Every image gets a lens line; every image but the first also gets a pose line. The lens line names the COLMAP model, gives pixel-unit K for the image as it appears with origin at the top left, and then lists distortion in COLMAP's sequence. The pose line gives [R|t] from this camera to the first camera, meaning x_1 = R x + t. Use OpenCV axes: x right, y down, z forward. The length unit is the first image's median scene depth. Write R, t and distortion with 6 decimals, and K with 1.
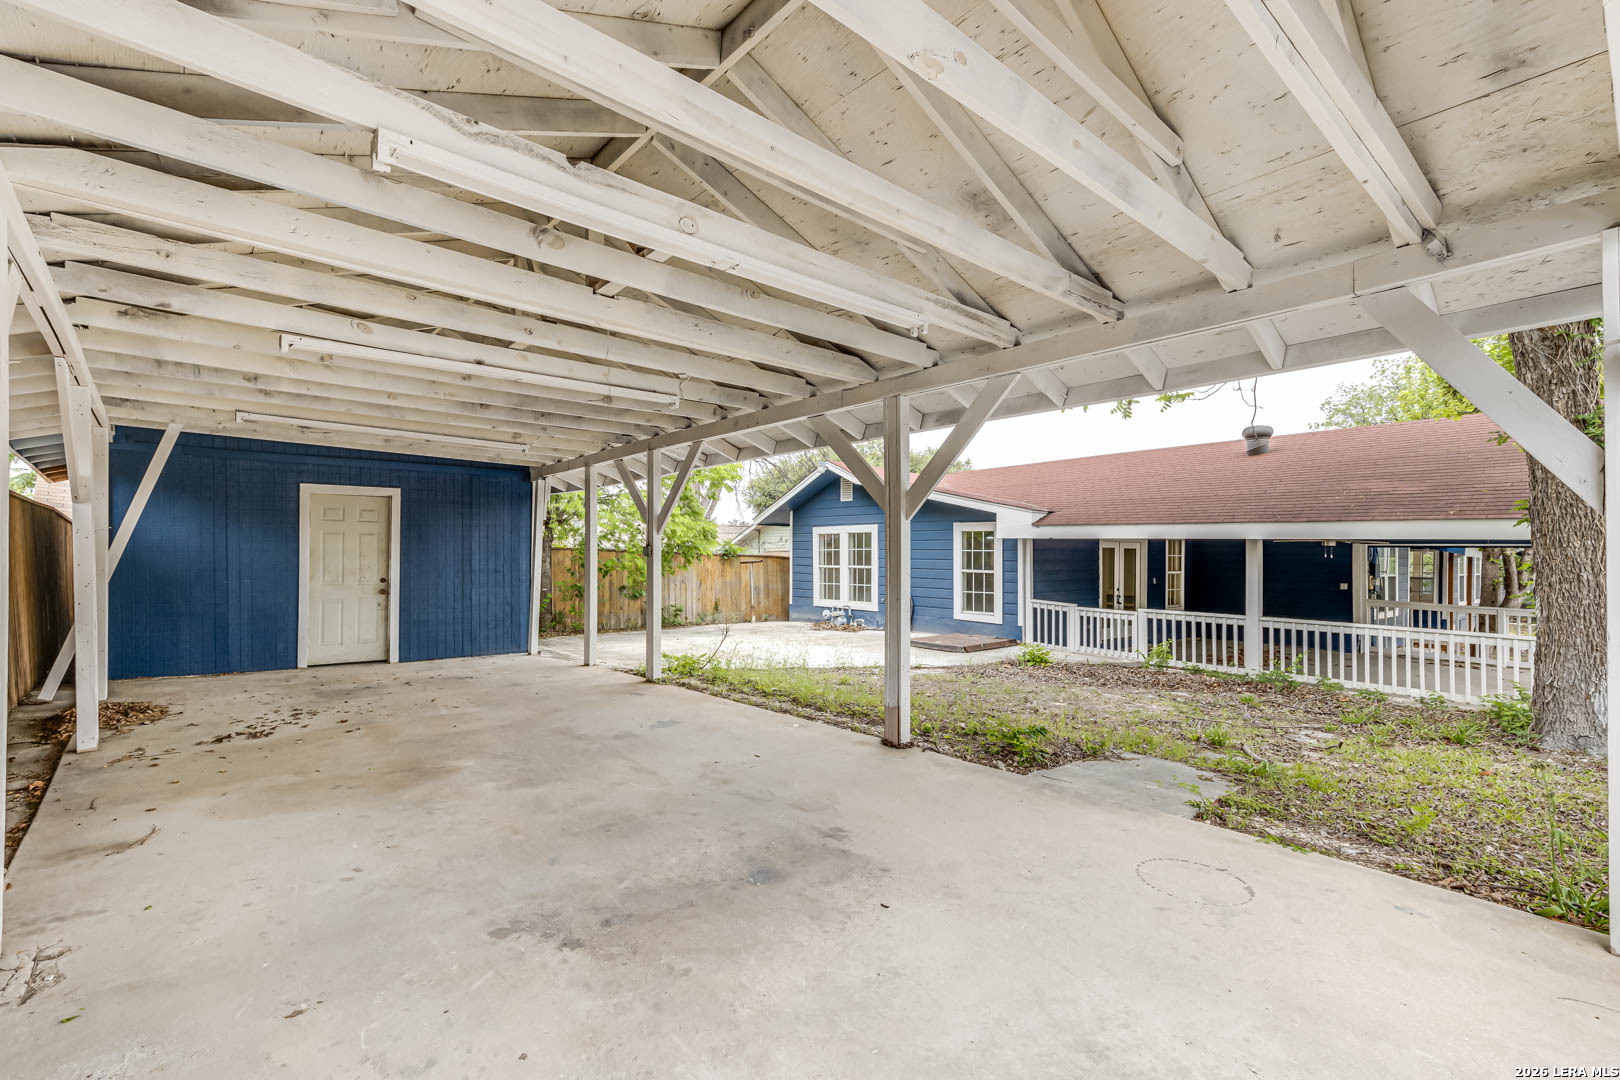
lens RADIAL K [[737.0, 0, 810.8], [0, 737.0, 552.2], [0, 0, 1]] dist [0.000637, 0.000037]
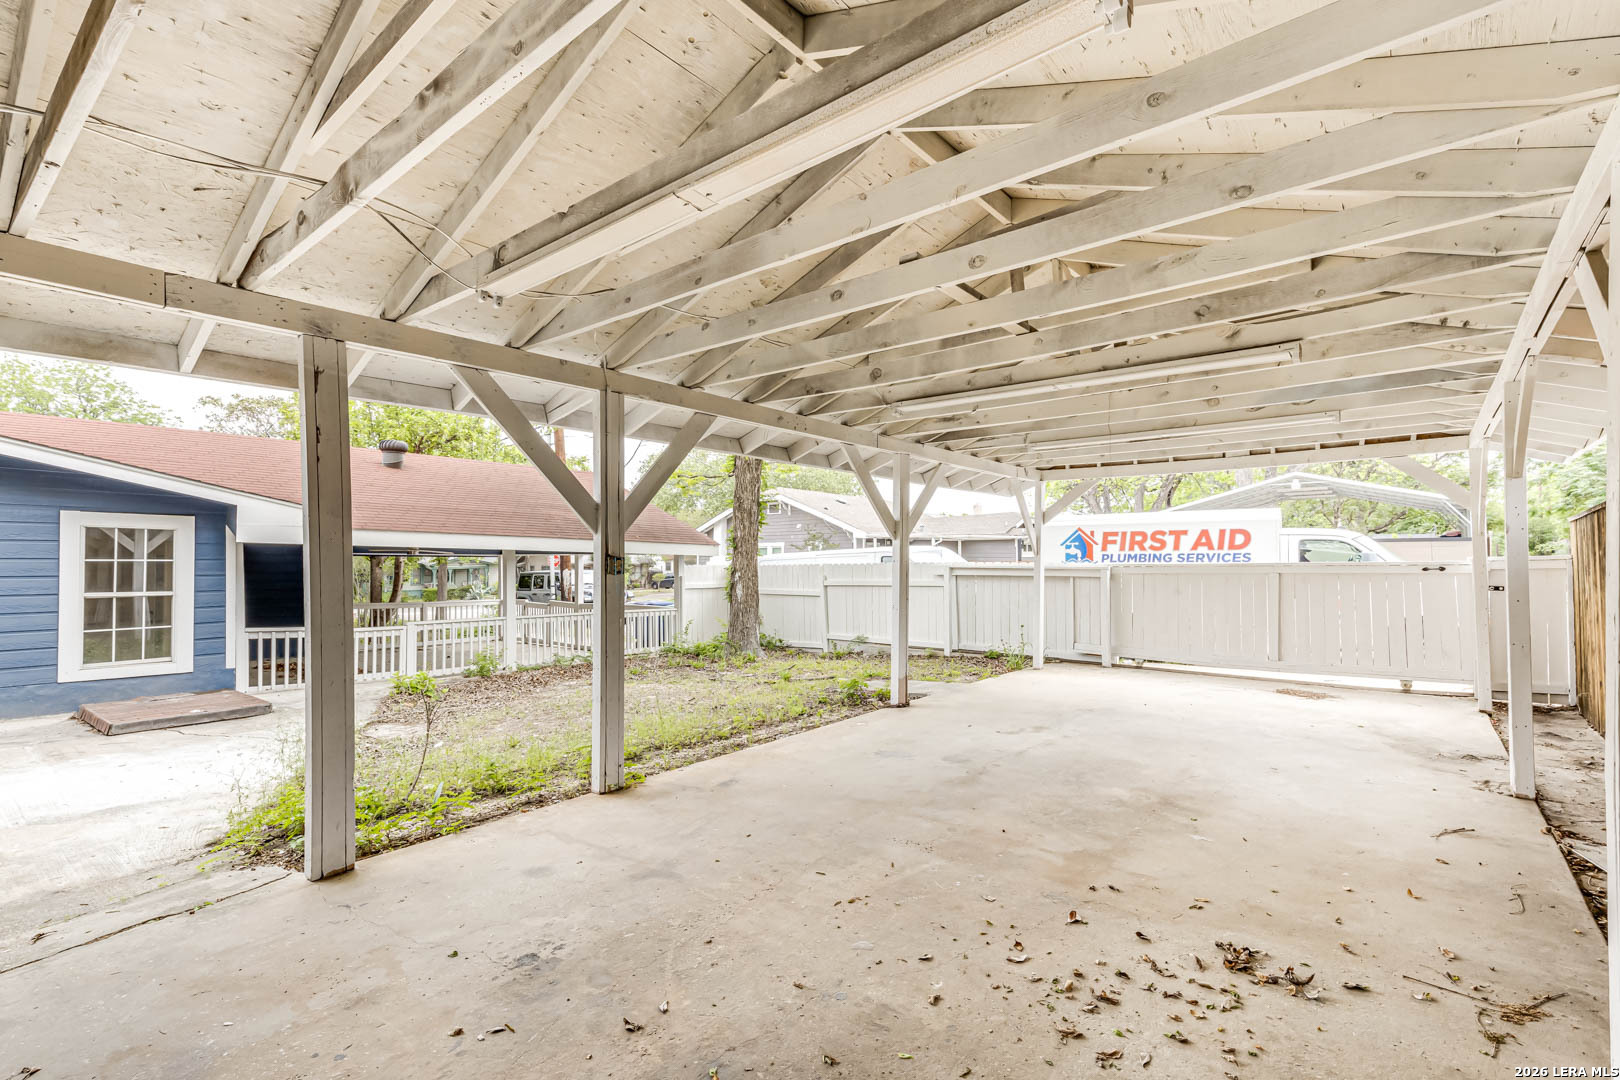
lens RADIAL K [[737.0, 0, 806.6], [0, 737.0, 544.0], [0, 0, 1]] dist [0.000637, 0.000037]
pose [[-0.165957, 0.016327, 0.985998, -0.504392], [-0.000869, 0.999860, -0.016703, -0.006579], [-0.986133, -0.003628, -0.165920, 0.582402]]
